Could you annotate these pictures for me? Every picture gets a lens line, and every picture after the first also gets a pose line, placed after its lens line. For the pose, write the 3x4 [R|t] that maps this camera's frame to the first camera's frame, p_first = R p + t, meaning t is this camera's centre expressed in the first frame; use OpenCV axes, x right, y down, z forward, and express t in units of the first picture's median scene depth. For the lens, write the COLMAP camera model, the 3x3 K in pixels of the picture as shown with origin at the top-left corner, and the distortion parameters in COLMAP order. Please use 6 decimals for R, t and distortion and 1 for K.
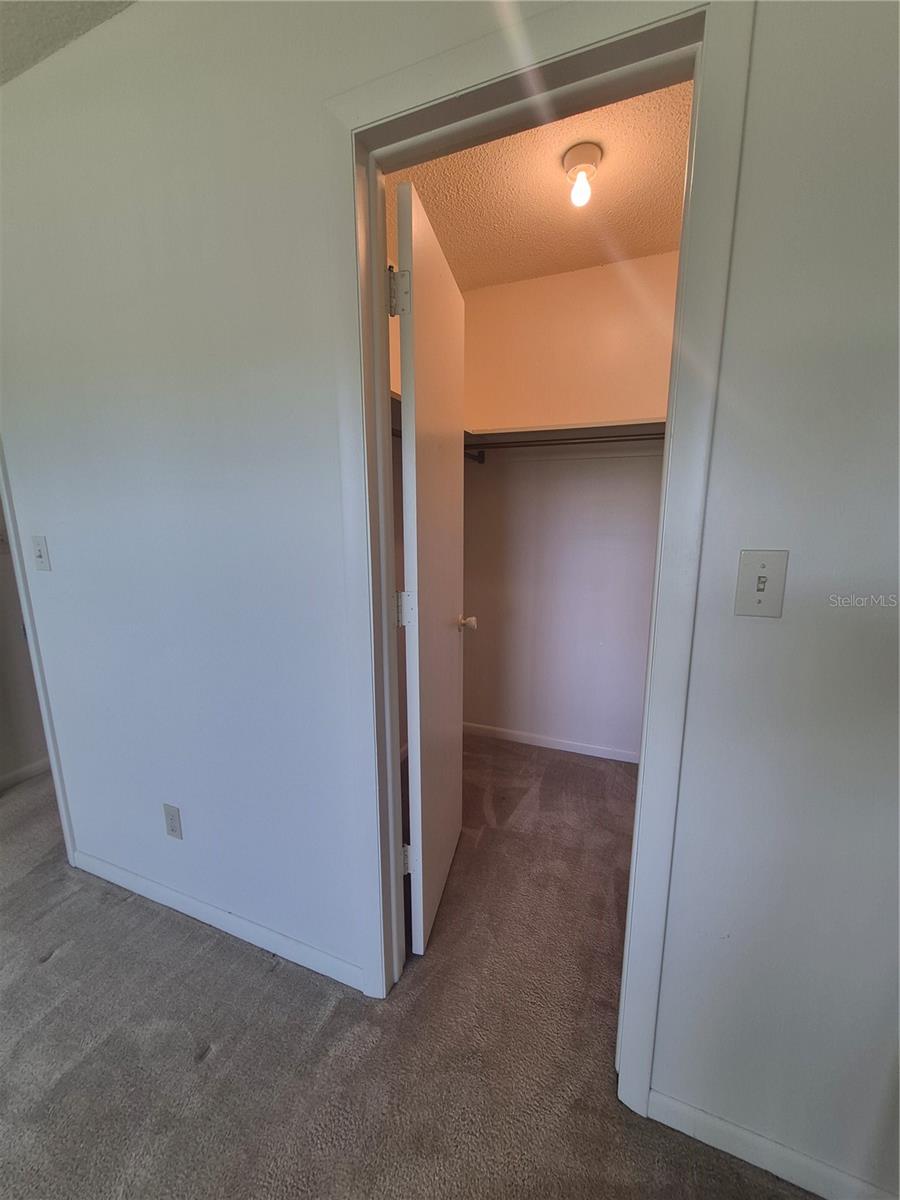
lens RADIAL K [[465.1, 0, 451.0], [0, 465.1, 600.3], [0, 0, 1]] dist [-0.002893, -0.001520]
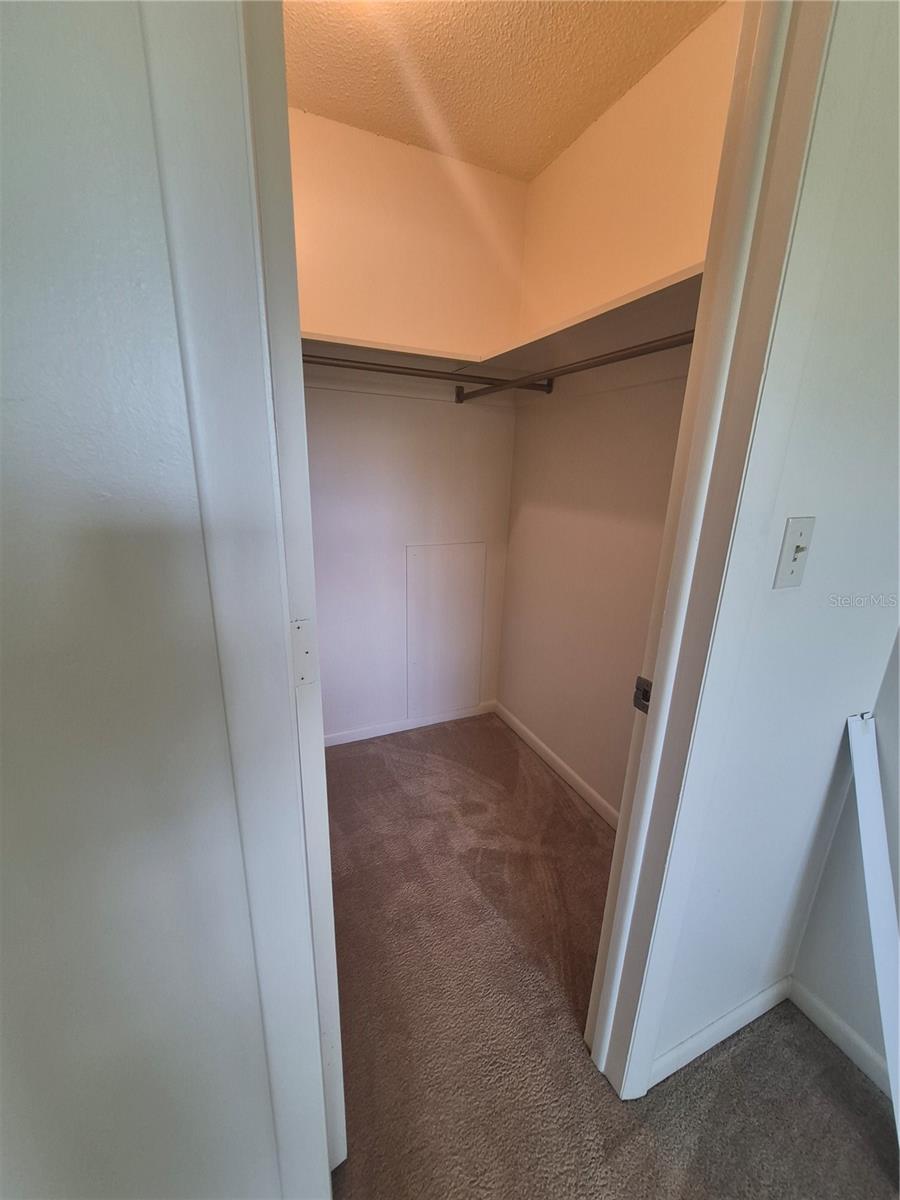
lens RADIAL K [[465.1, 0, 452.5], [0, 465.1, 600.5], [0, 0, 1]] dist [-0.002893, -0.001520]
pose [[0.681552, -0.183268, 0.708449, -0.330078], [0.104940, 0.982602, 0.153233, -0.106601], [-0.724206, -0.030092, 0.688926, 0.571028]]
